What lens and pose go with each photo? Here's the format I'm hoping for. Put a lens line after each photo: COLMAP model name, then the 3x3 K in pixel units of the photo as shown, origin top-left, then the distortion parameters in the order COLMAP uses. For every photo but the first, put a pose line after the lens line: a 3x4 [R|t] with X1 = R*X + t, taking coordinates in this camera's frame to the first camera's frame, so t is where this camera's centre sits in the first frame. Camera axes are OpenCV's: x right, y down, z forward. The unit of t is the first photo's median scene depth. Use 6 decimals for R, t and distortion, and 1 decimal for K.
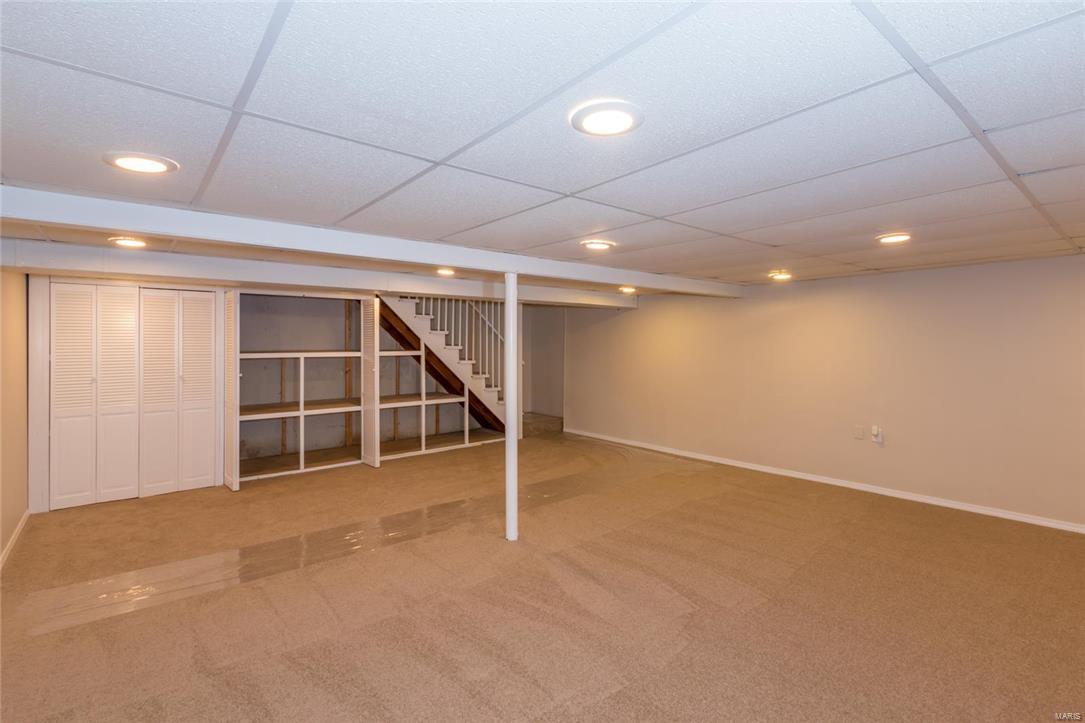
lens RADIAL K [[492.6, 0, 538.0], [0, 492.6, 358.0], [0, 0, 1]] dist [0.021604, 0.000147]
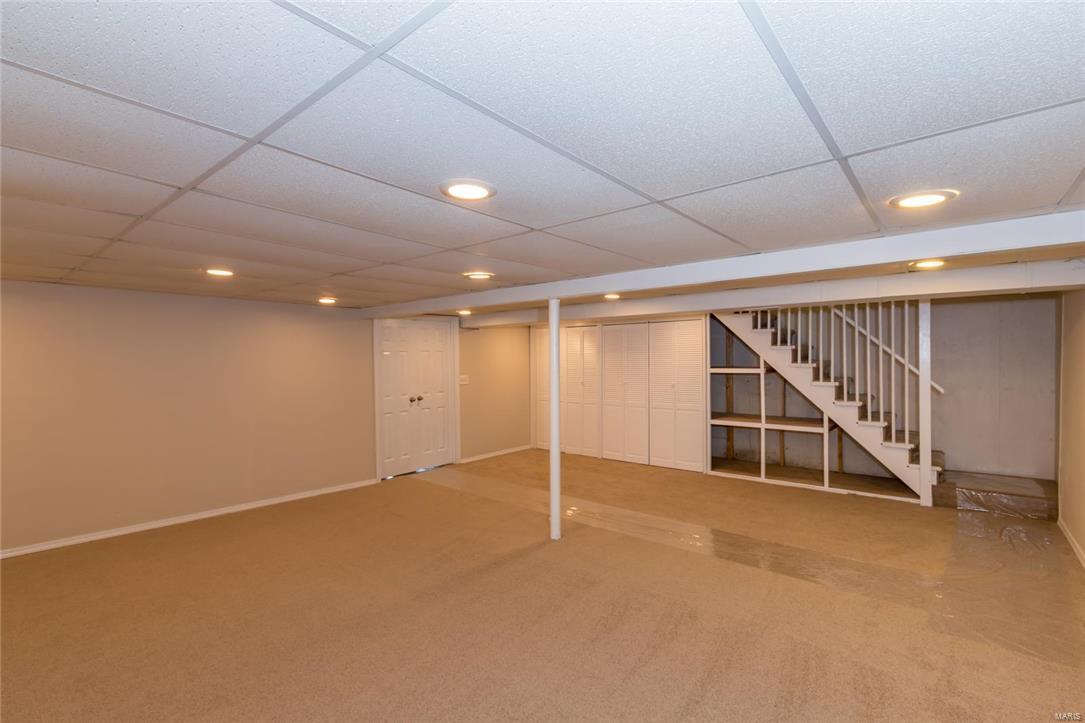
lens RADIAL K [[487.9, 0, 542.5], [0, 487.9, 361.5], [0, 0, 1]] dist [-0.077862, -0.000024]
pose [[0.165764, 0.005410, -0.986151, 0.568154], [-0.031270, 0.999511, 0.000227, -0.015273], [0.985670, 0.030799, 0.165852, 0.443749]]
